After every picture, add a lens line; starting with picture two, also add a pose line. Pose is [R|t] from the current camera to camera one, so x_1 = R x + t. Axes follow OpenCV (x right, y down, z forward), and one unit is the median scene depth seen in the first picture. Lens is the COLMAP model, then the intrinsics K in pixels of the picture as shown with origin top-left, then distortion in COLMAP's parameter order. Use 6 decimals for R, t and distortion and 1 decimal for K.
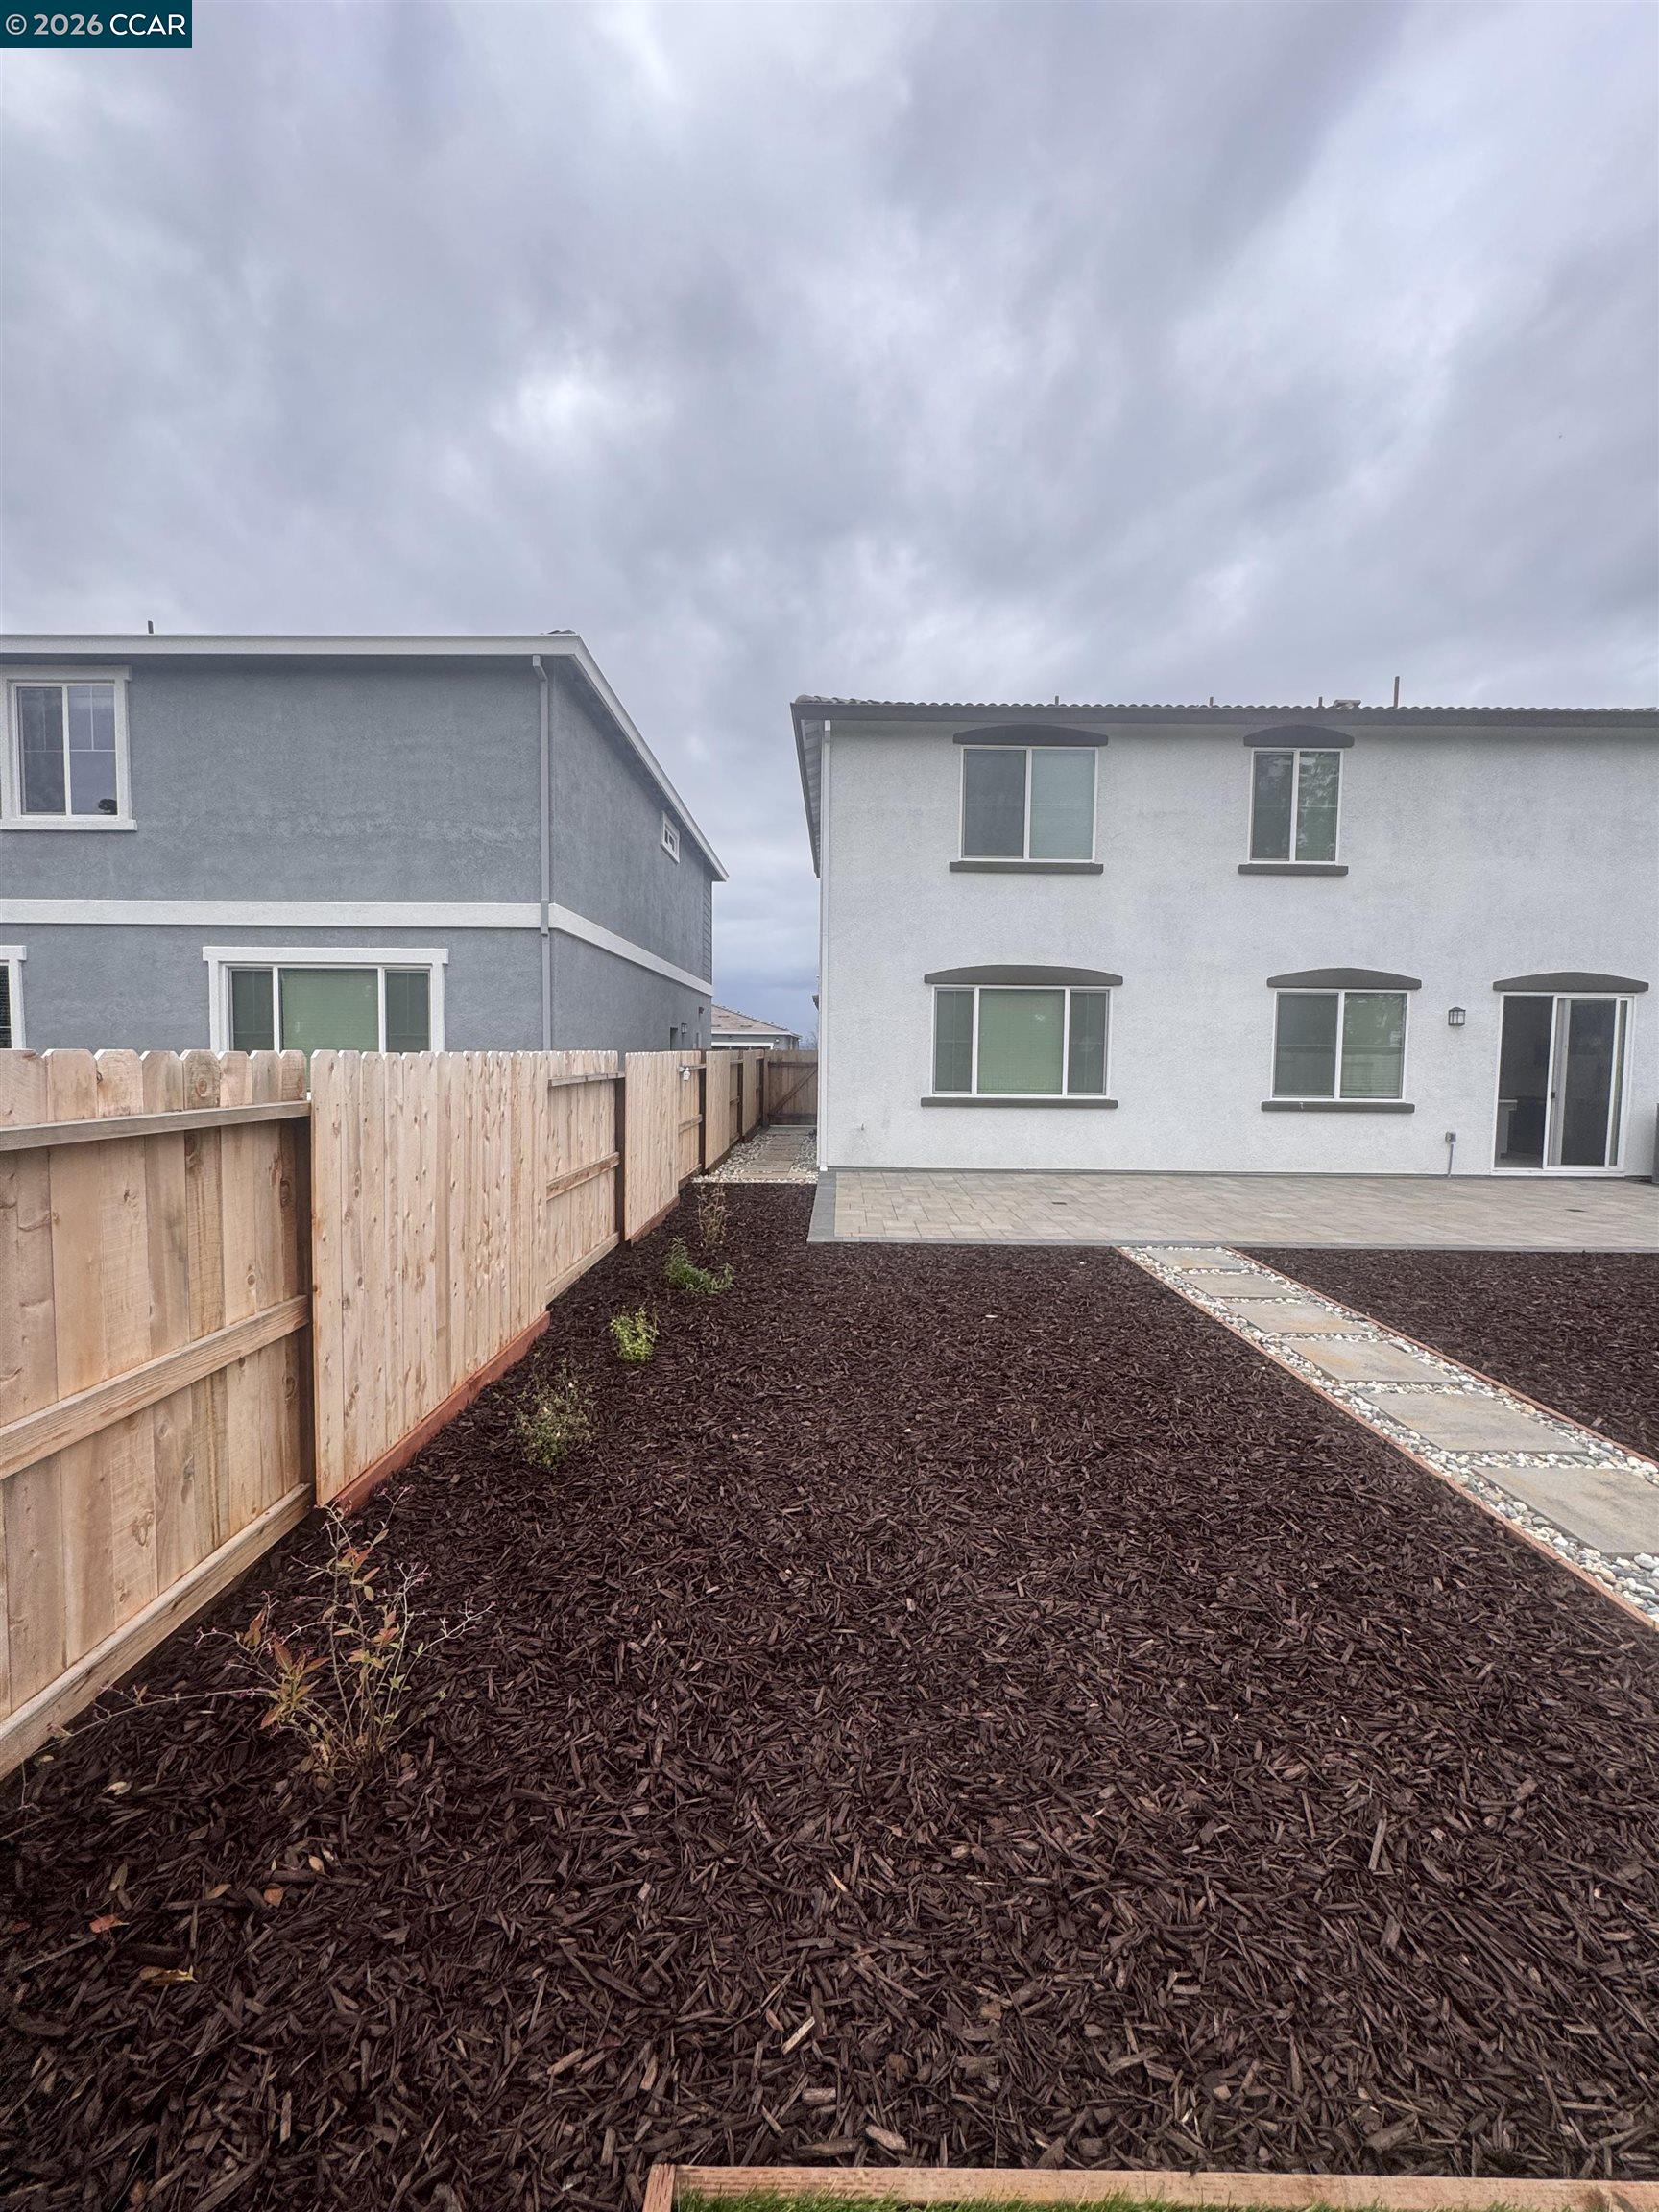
lens RADIAL K [[883.4, 0, 836.4], [0, 883.4, 1103.2], [0, 0, 1]] dist [-0.000848, 0.000324]
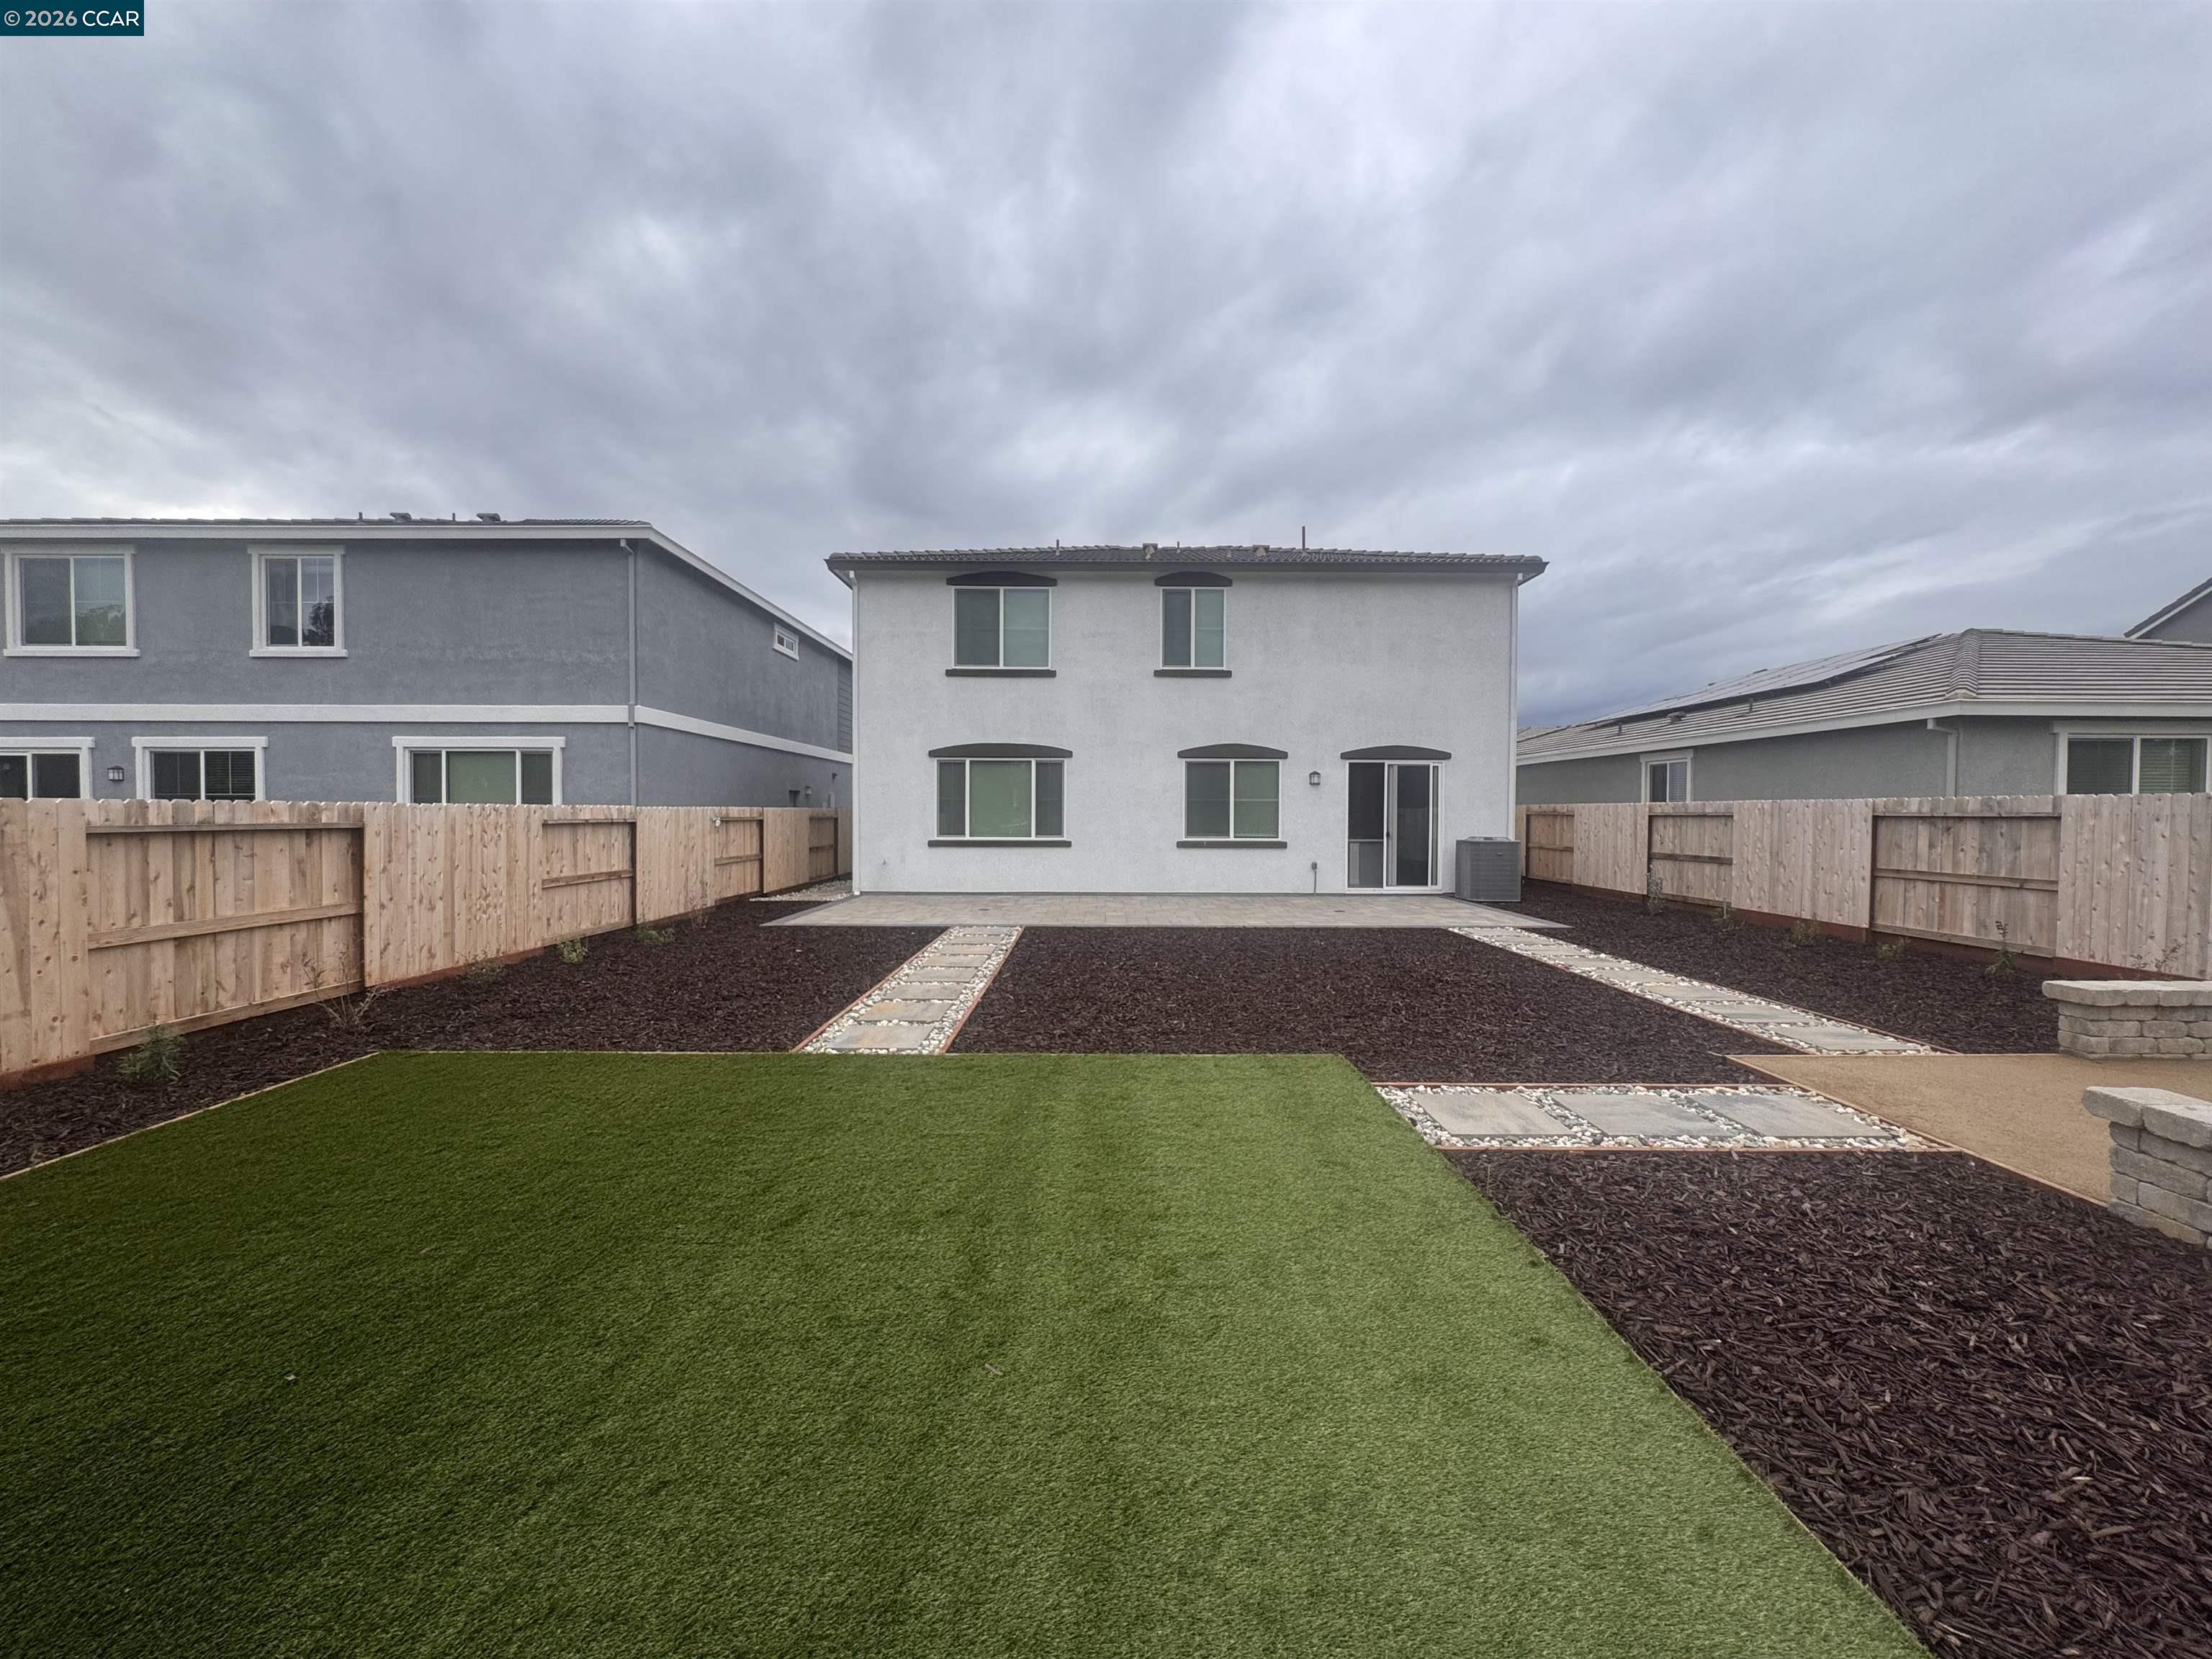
lens RADIAL K [[883.4, 0, 1107.6], [0, 883.4, 830.4], [0, 0, 1]] dist [-0.000848, 0.000324]
pose [[0.999903, -0.008522, 0.011043, 0.416206], [0.008931, 0.999254, -0.037584, 0.037902], [-0.010714, 0.037679, 0.999232, -0.428046]]
